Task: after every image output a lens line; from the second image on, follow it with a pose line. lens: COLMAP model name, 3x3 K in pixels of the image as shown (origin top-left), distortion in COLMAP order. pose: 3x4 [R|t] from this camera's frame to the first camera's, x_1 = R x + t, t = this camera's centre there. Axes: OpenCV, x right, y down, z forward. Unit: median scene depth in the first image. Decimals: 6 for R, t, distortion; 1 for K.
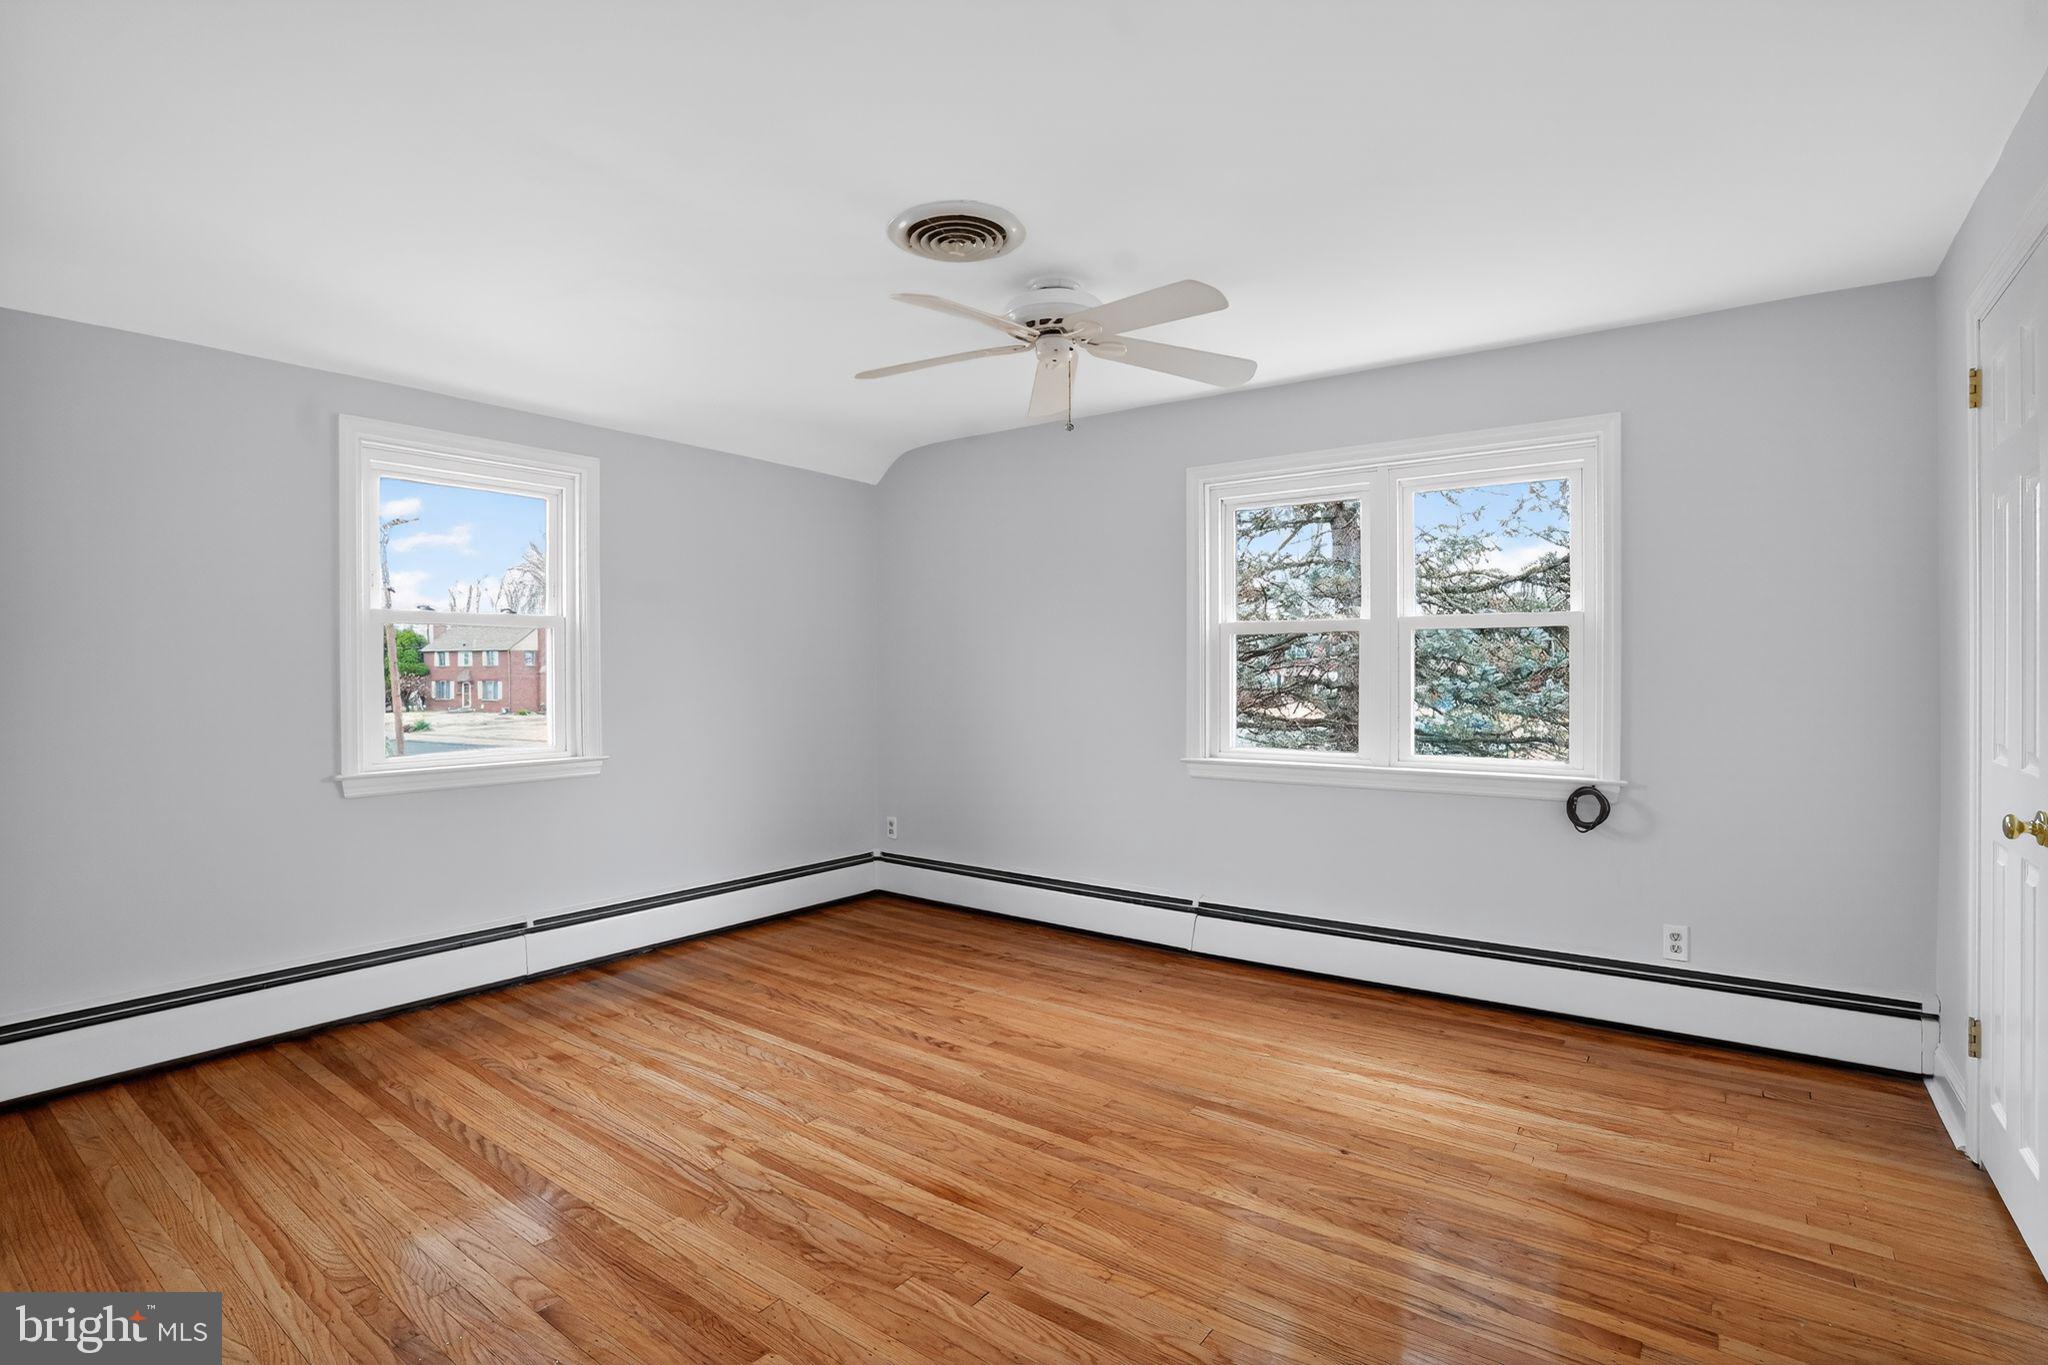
lens RADIAL K [[951.4, 0, 1022.6], [0, 951.4, 694.5], [0, 0, 1]] dist [-0.070317, 0.029596]
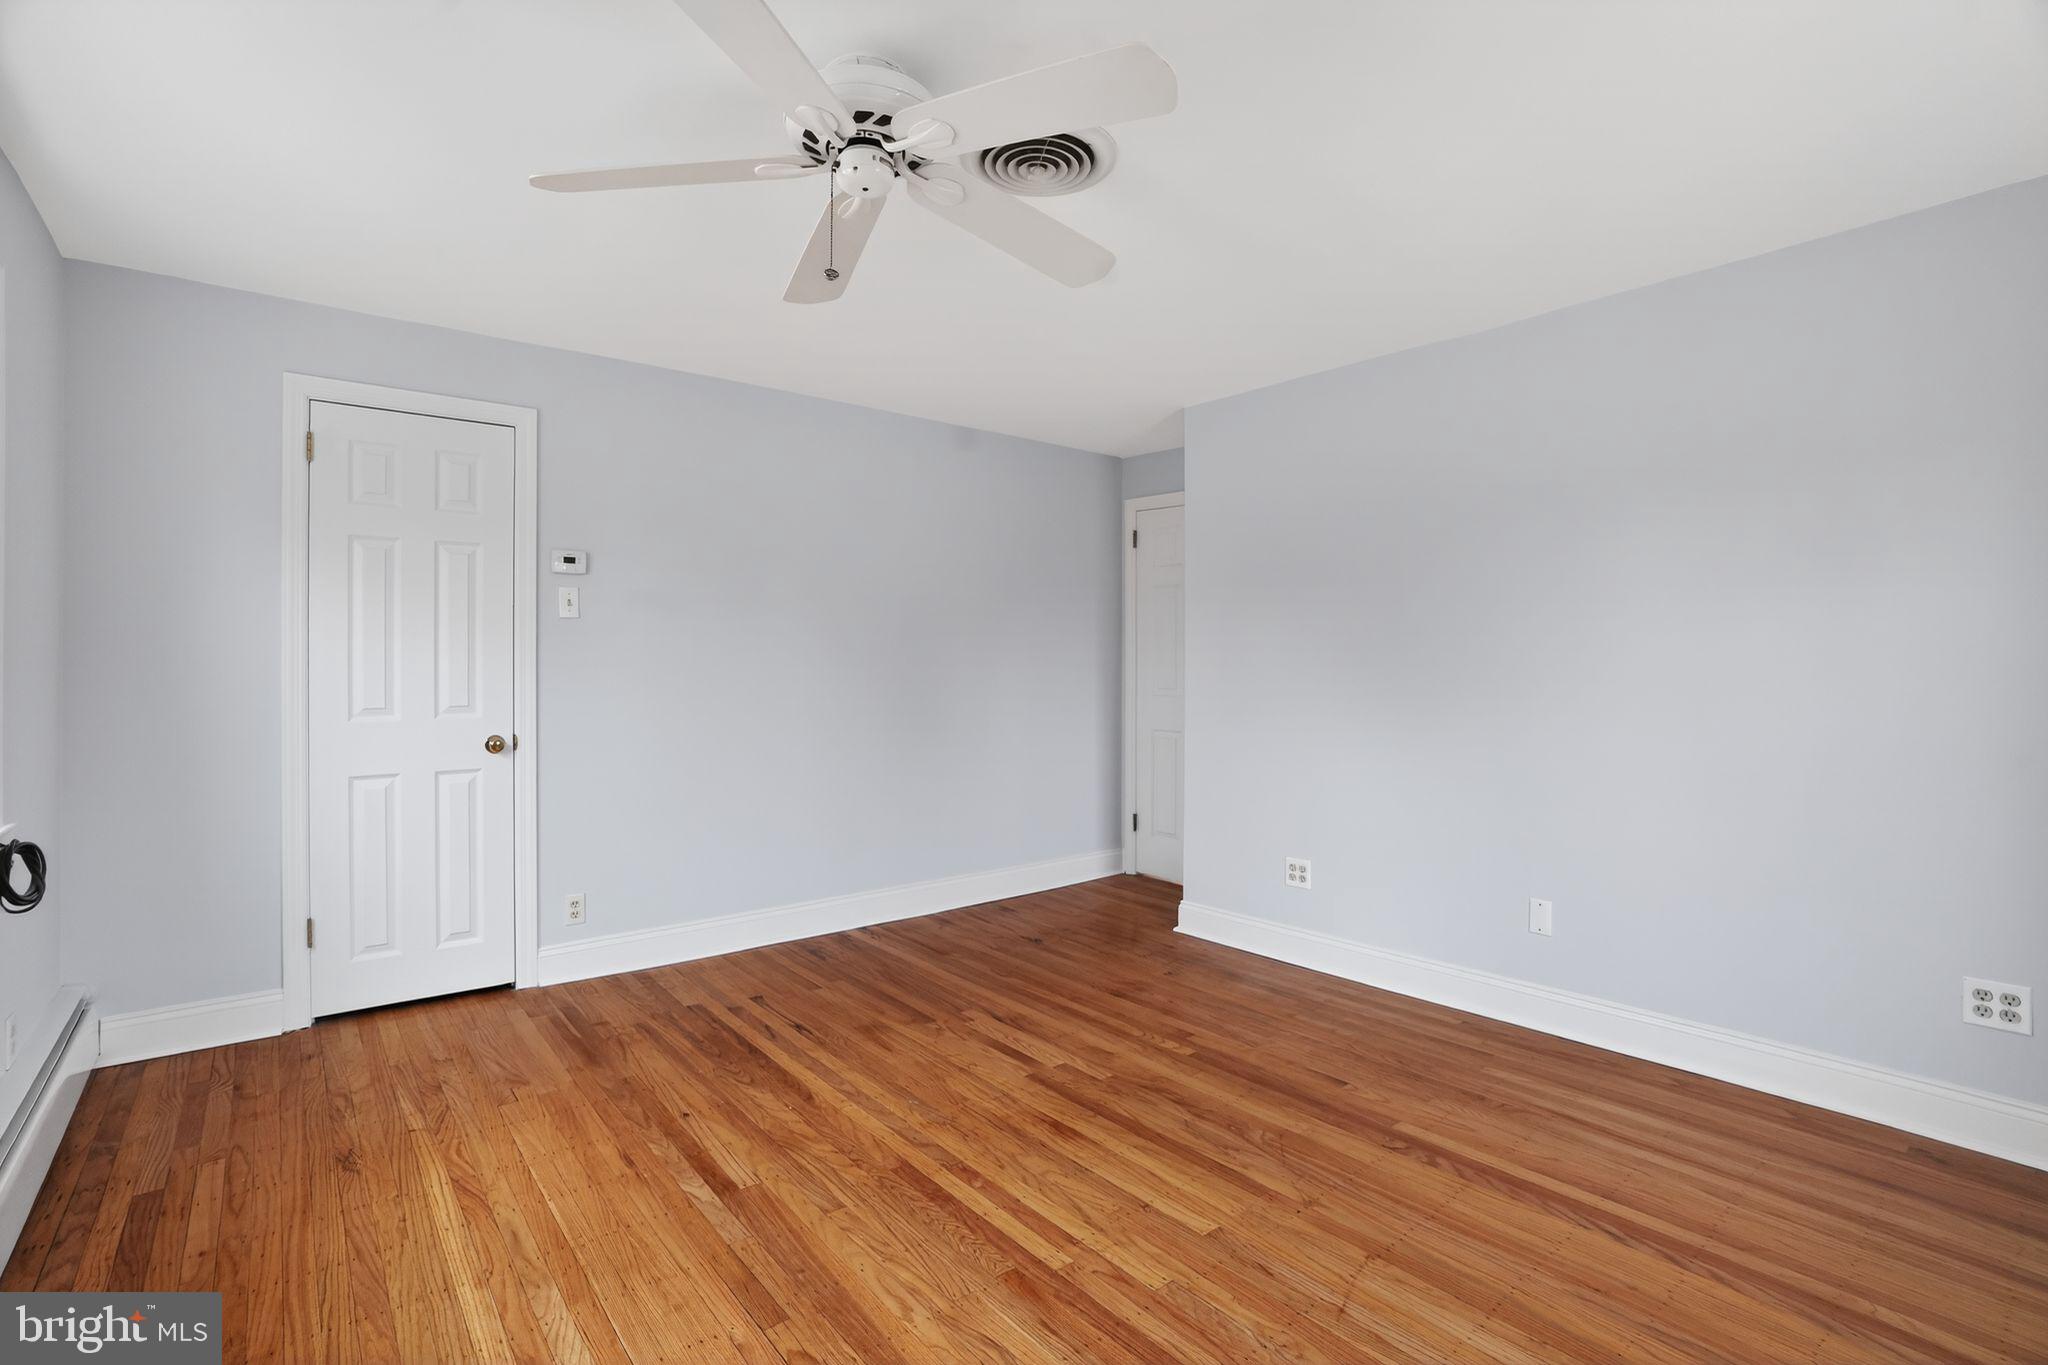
lens RADIAL K [[952.9, 0, 1017.8], [0, 952.9, 665.5], [0, 0, 1]] dist [-0.068935, 0.026688]
pose [[-0.968793, -0.001609, 0.247868, -0.298274], [0.004569, 0.999693, 0.024348, -0.043241], [-0.247831, 0.024721, -0.968488, 2.051717]]
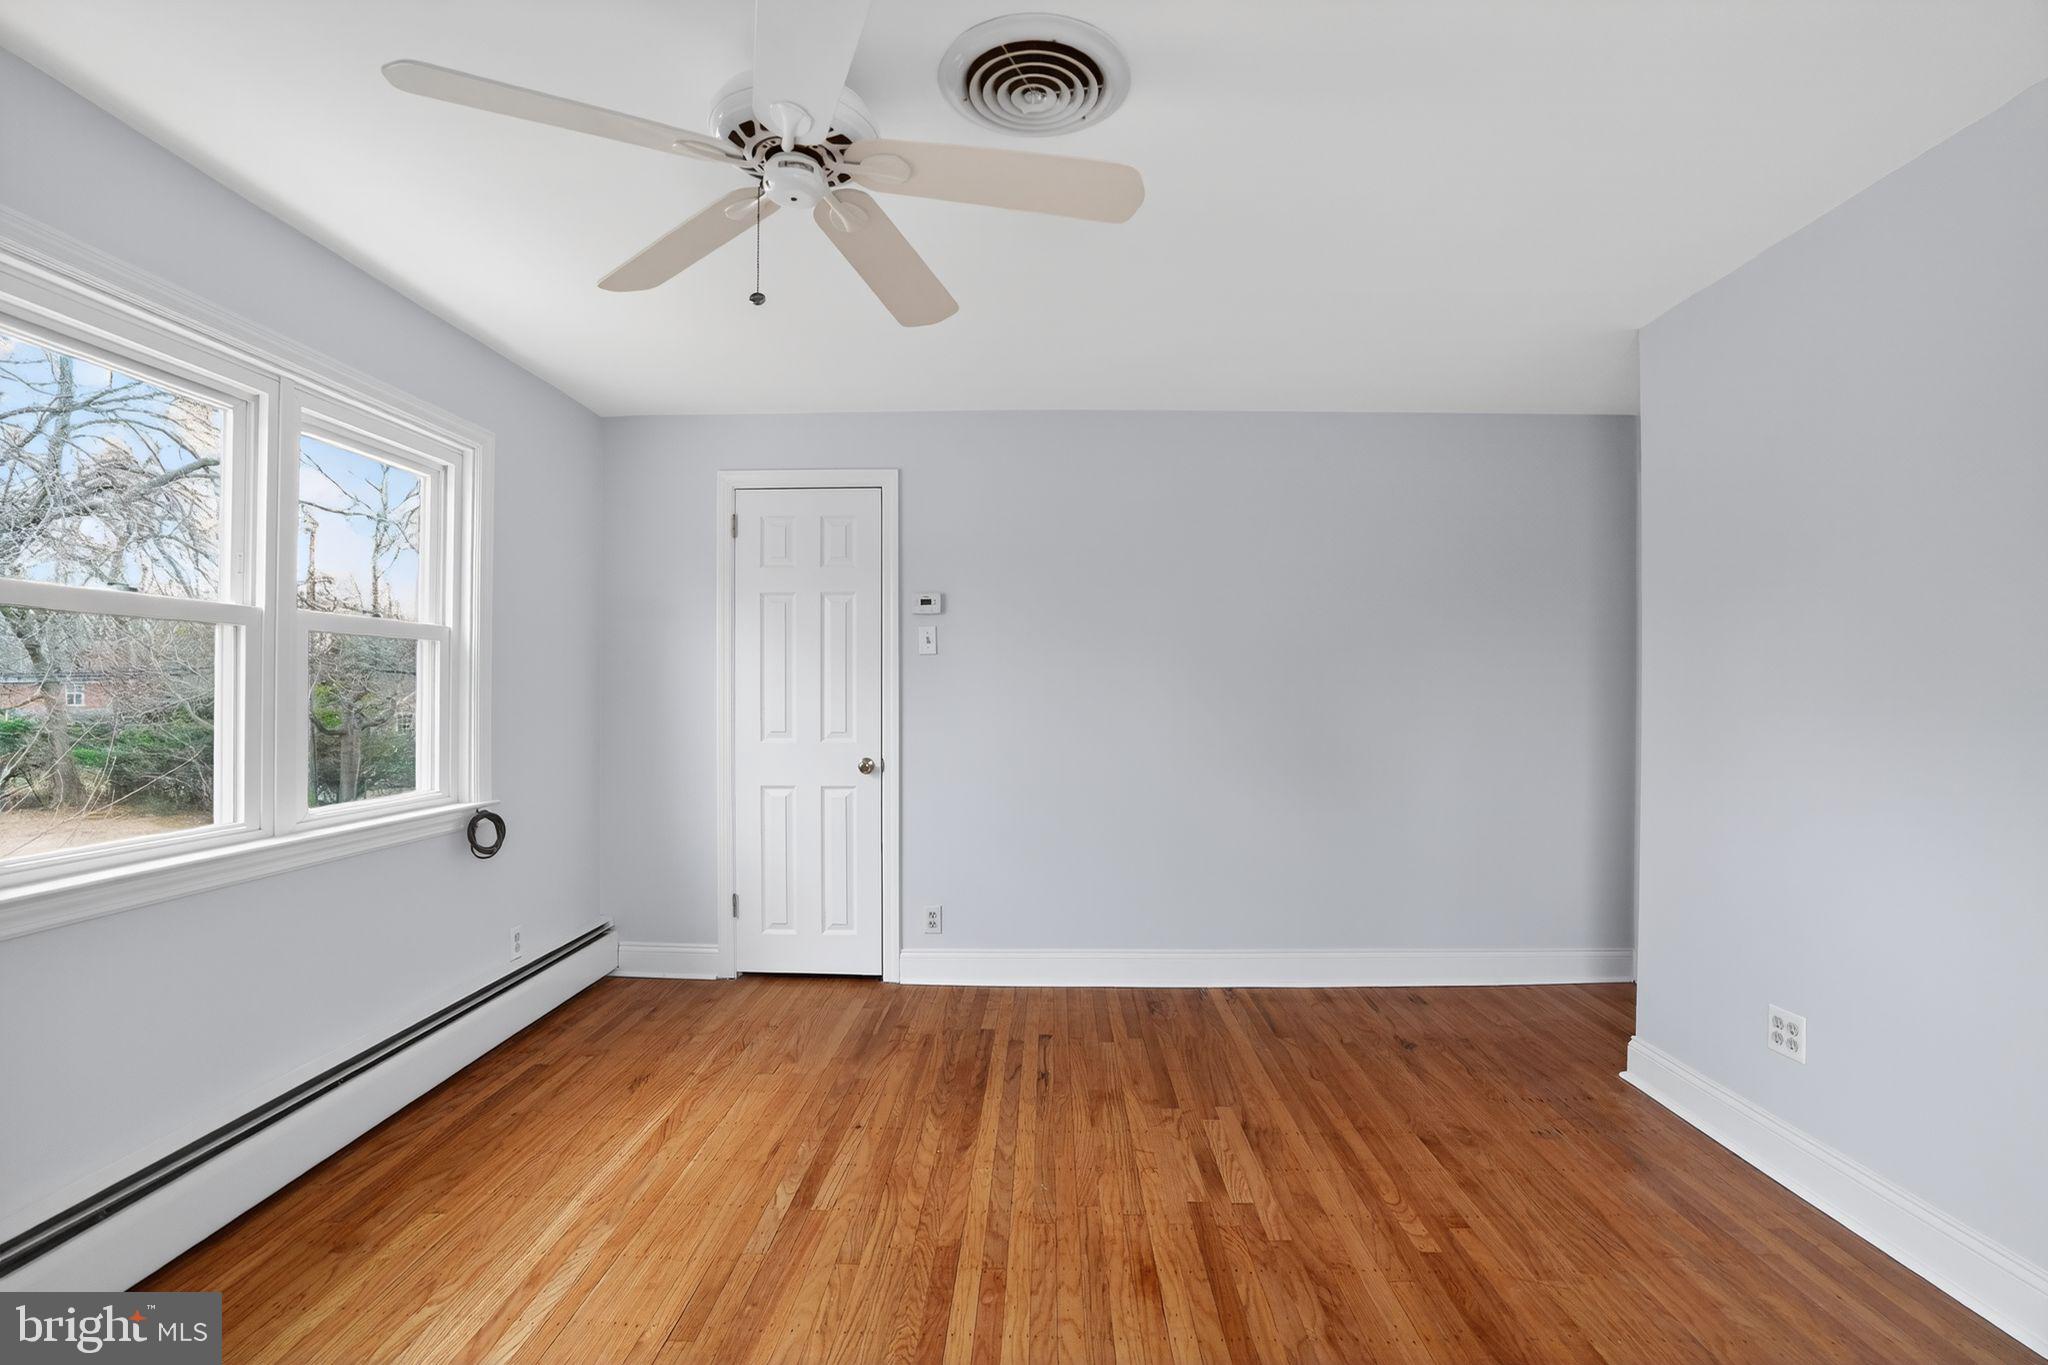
lens RADIAL K [[951.4, 0, 1022.6], [0, 951.4, 694.5], [0, 0, 1]] dist [-0.070317, 0.029596]
pose [[-0.569767, -0.001069, 0.821805, -0.723695], [0.016801, 0.999775, 0.012949, -0.033581], [-0.821634, 0.021185, -0.569621, 1.566459]]
